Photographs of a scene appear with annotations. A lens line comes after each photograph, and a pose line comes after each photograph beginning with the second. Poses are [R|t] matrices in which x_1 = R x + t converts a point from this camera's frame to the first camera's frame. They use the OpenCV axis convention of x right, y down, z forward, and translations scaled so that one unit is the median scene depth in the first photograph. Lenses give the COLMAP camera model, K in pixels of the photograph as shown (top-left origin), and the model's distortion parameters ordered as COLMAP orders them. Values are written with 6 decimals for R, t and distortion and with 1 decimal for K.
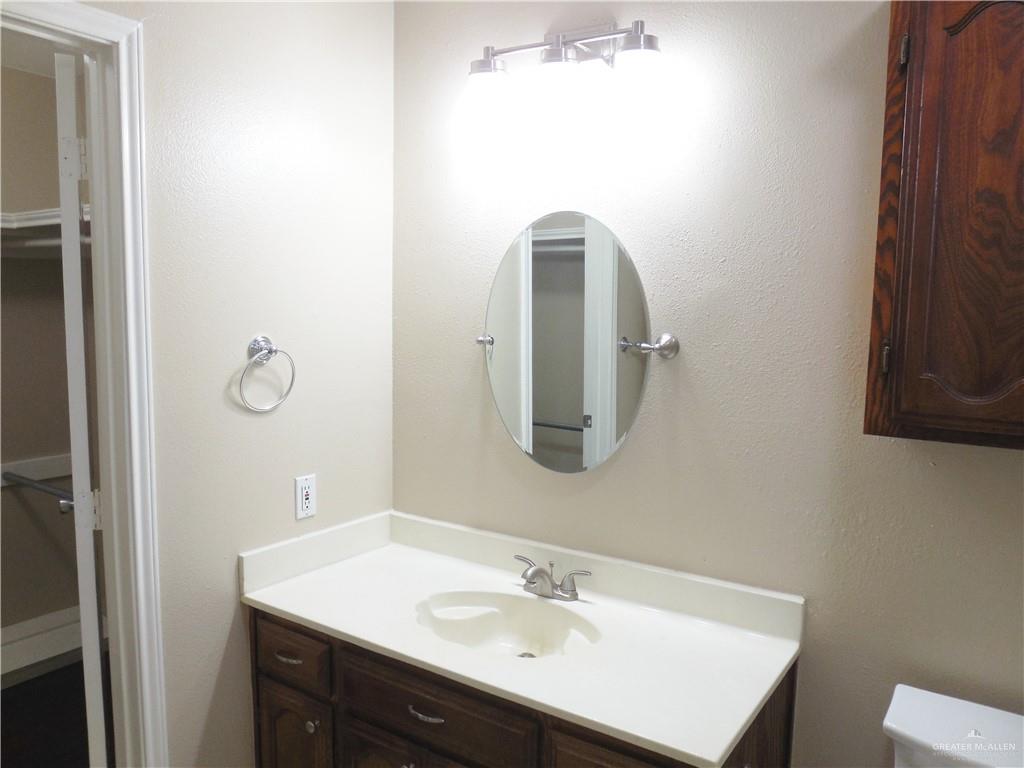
lens RADIAL K [[795.0, 0, 510.5], [0, 795.0, 387.9], [0, 0, 1]] dist [-0.096125, 0.090732]
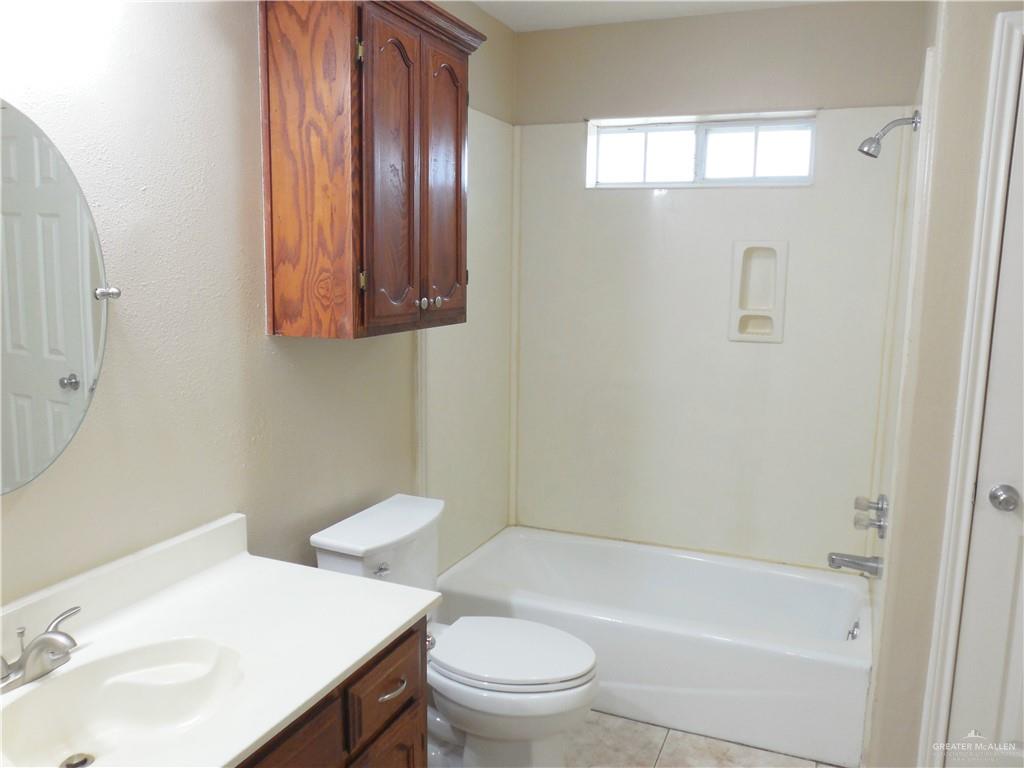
lens RADIAL K [[795.0, 0, 510.5], [0, 795.0, 387.9], [0, 0, 1]] dist [-0.096125, 0.090732]
pose [[-0.191723, -0.173169, 0.966051, -0.697814], [0.088922, 0.977198, 0.192815, -0.074794], [-0.977413, 0.122870, -0.171952, 0.771998]]
